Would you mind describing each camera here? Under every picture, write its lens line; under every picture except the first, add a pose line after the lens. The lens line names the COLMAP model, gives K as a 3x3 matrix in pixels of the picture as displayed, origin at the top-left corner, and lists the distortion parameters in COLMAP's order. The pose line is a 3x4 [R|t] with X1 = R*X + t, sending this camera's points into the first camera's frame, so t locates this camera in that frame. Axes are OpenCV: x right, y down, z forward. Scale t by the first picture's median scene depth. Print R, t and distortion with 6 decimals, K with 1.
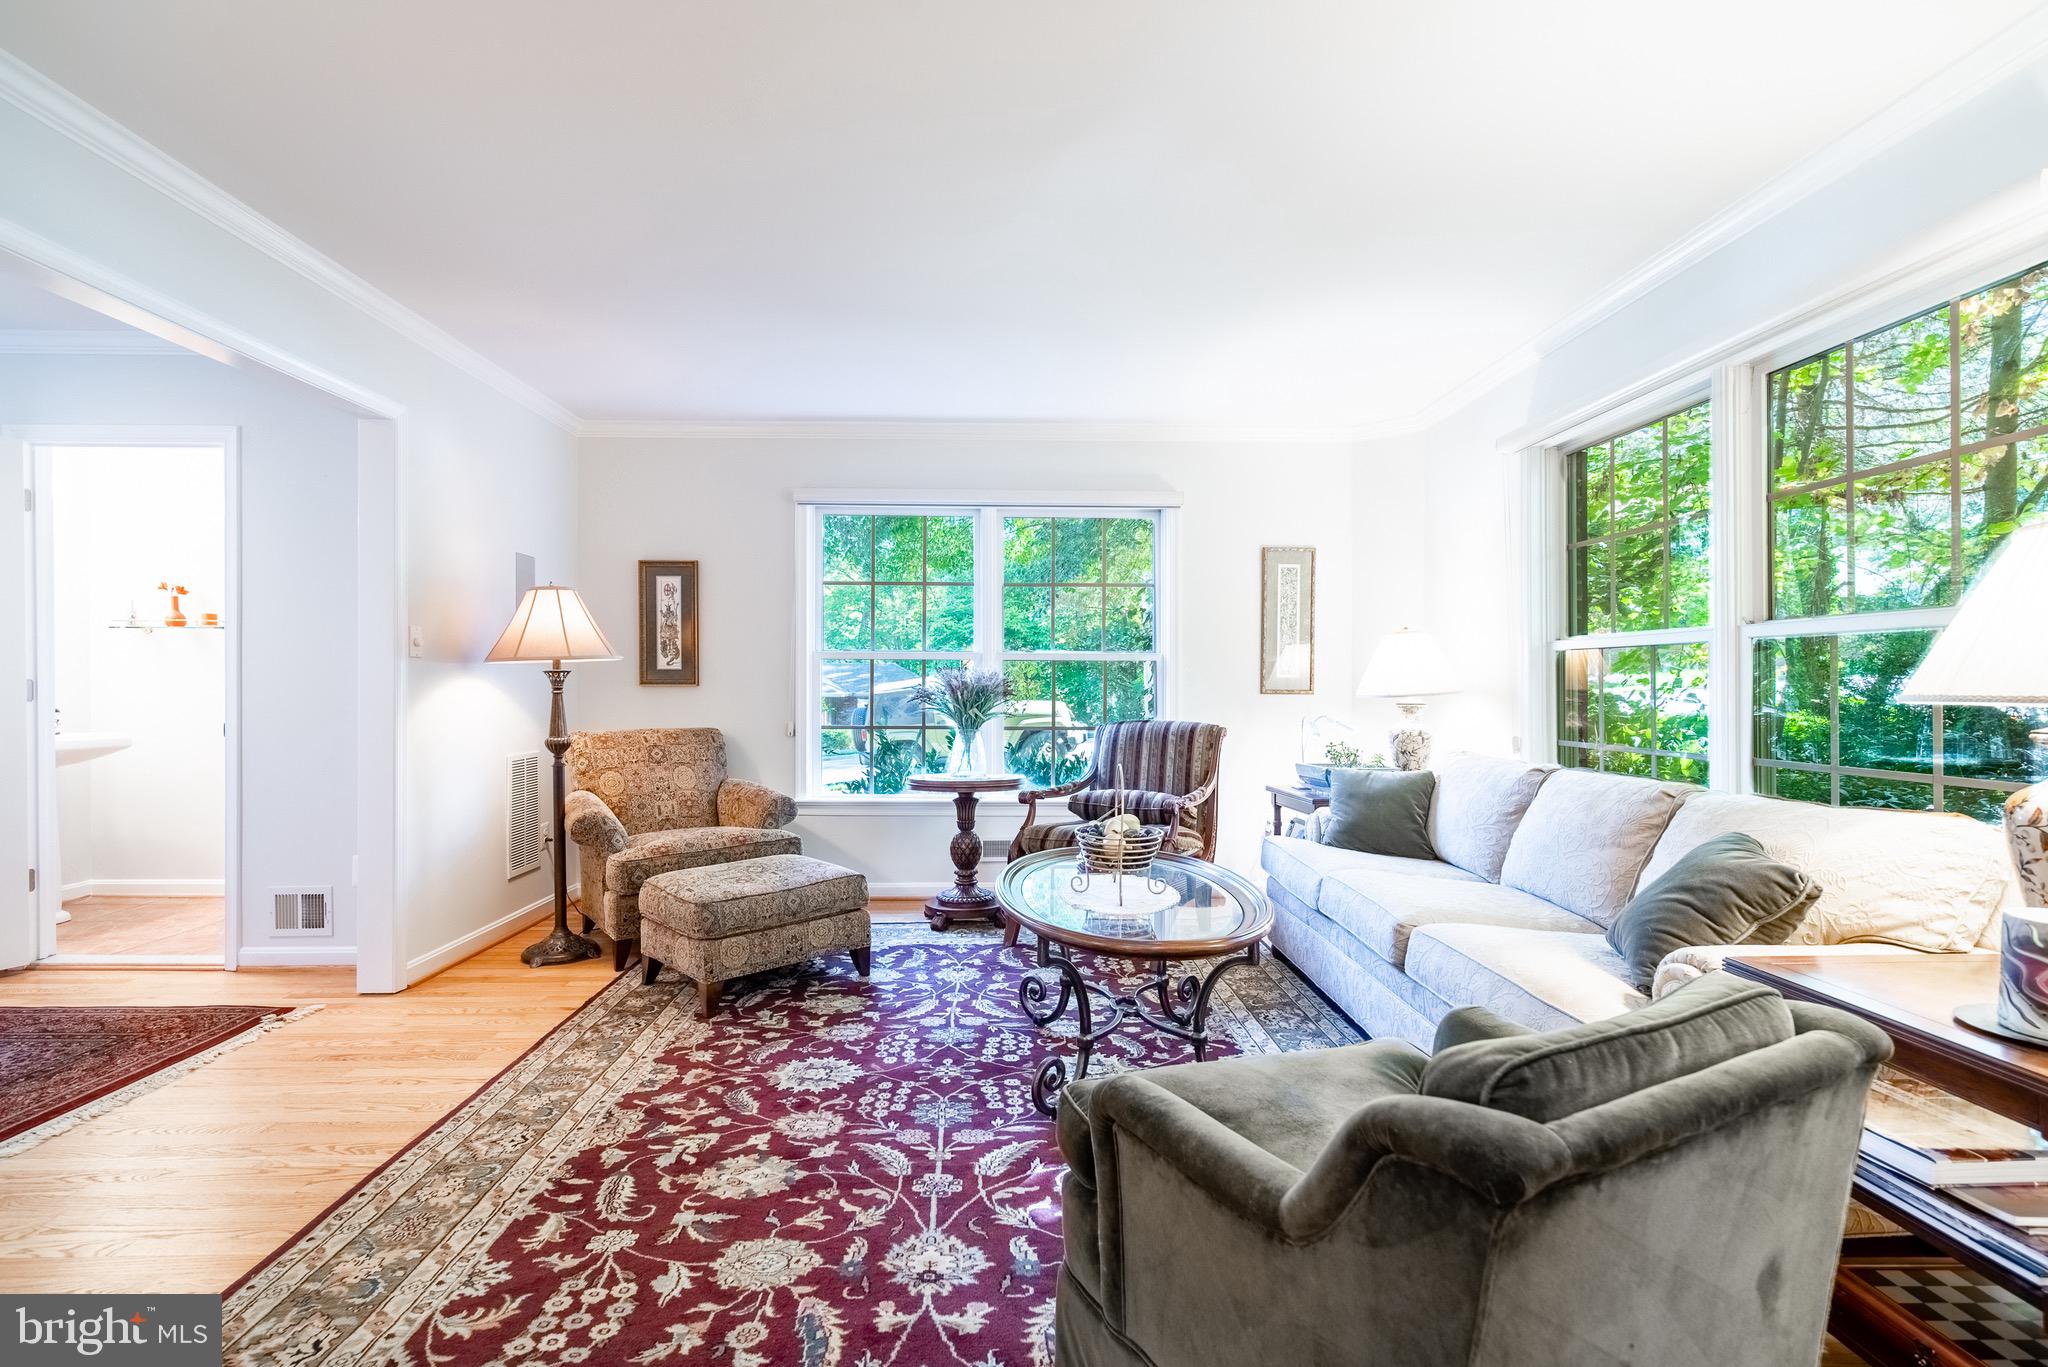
lens RADIAL K [[938.4, 0, 1024.0], [0, 938.4, 684.1], [0, 0, 1]] dist [0.001951, 0.000469]
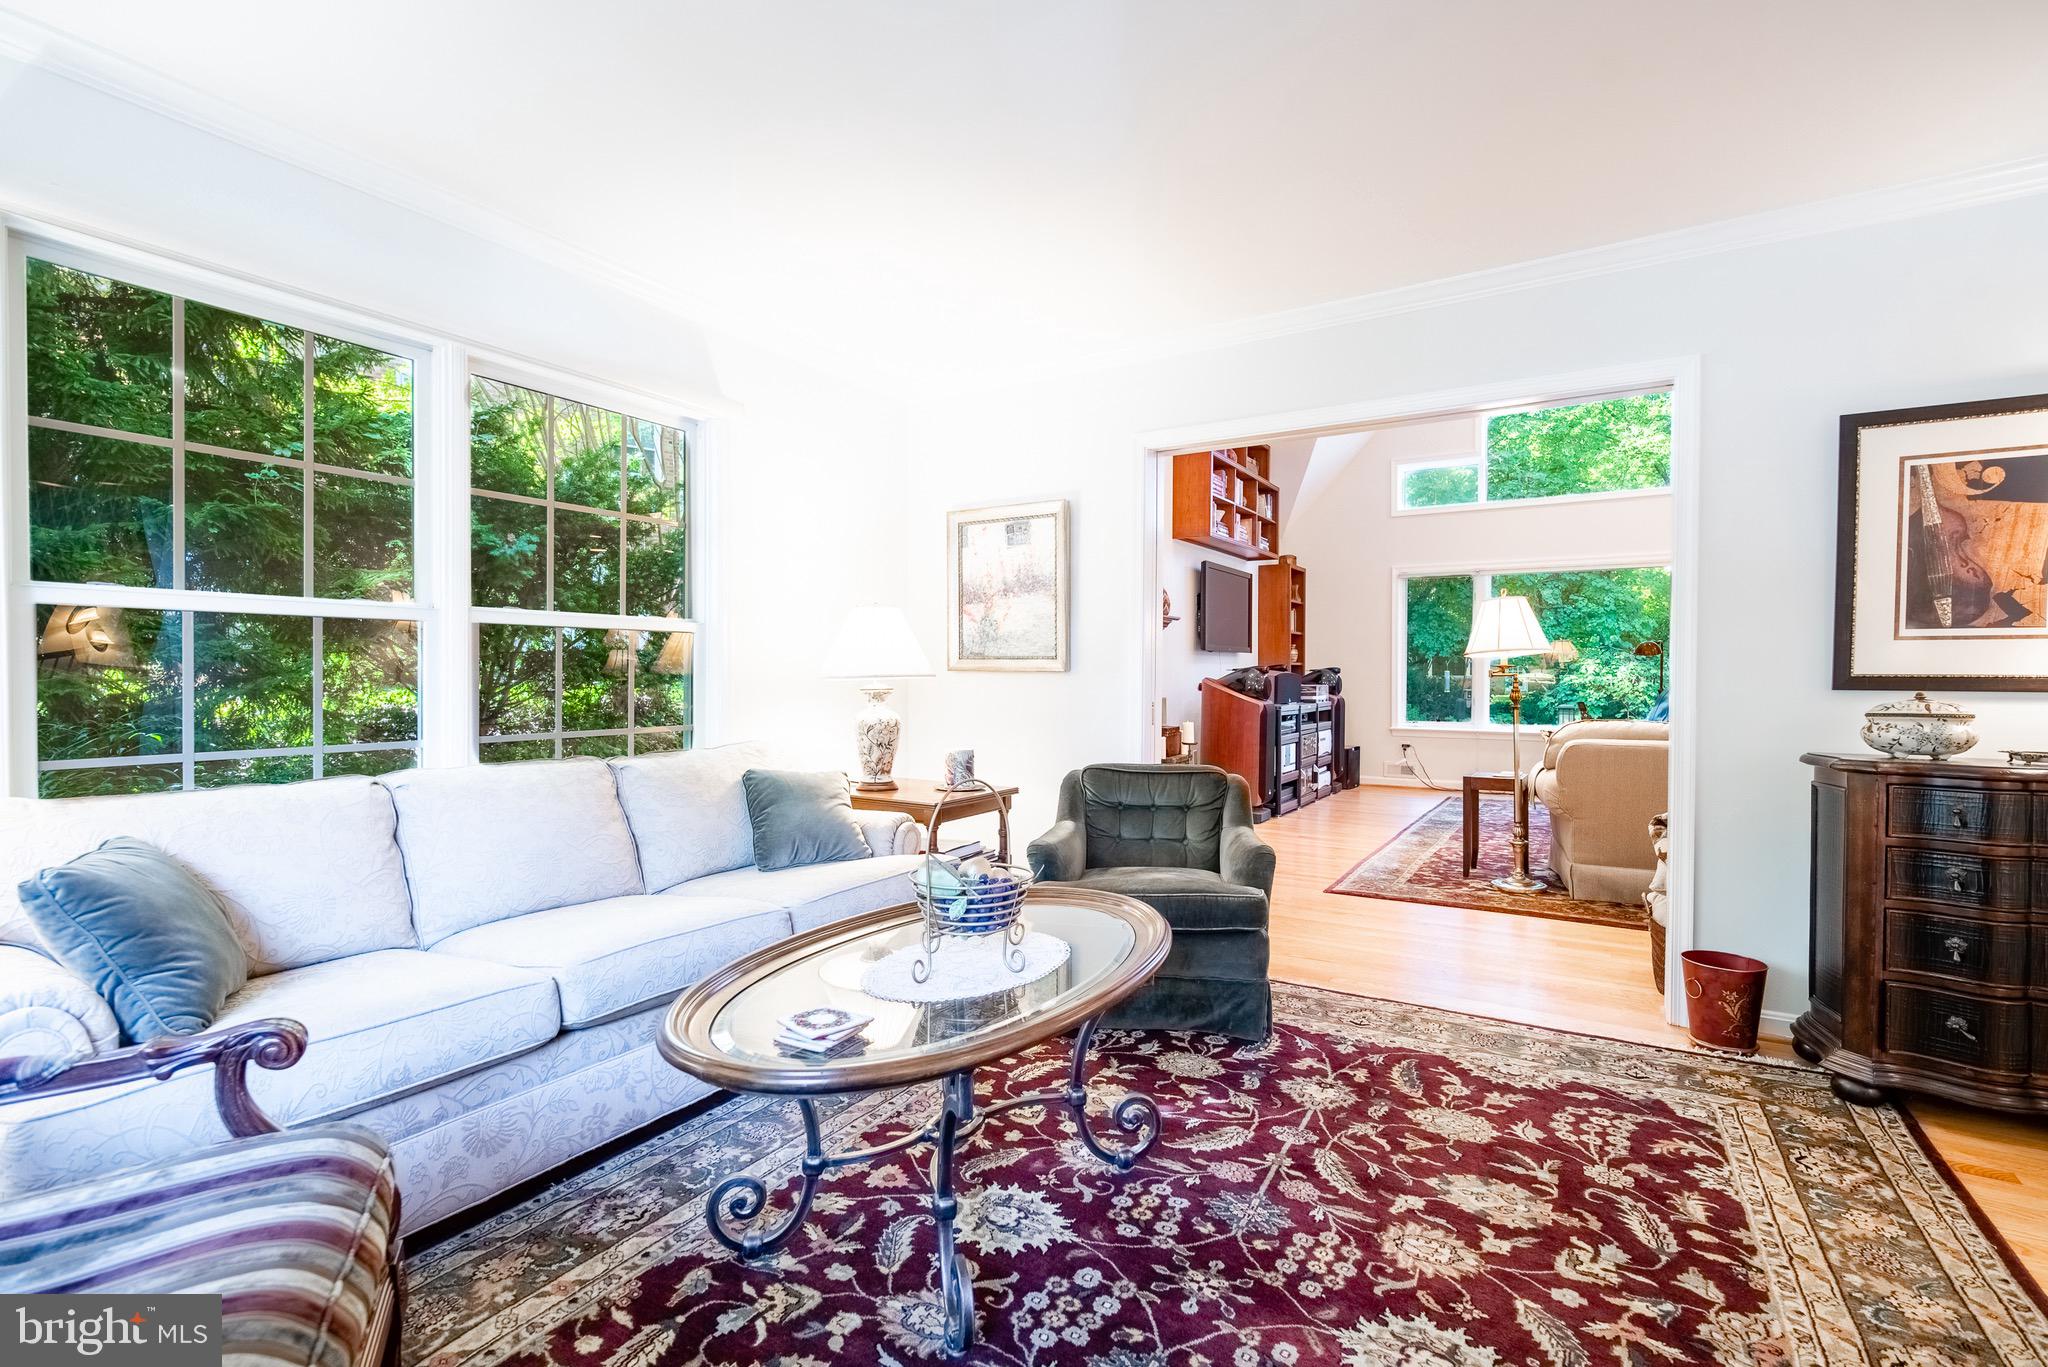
lens RADIAL K [[938.4, 0, 1035.1], [0, 938.4, 681.4], [0, 0, 1]] dist [0.001951, 0.000469]
pose [[-0.841719, -0.010602, 0.539812, -0.377857], [-0.006329, 0.999932, 0.009770, 0.008712], [-0.539879, 0.004807, -0.841729, 1.869782]]
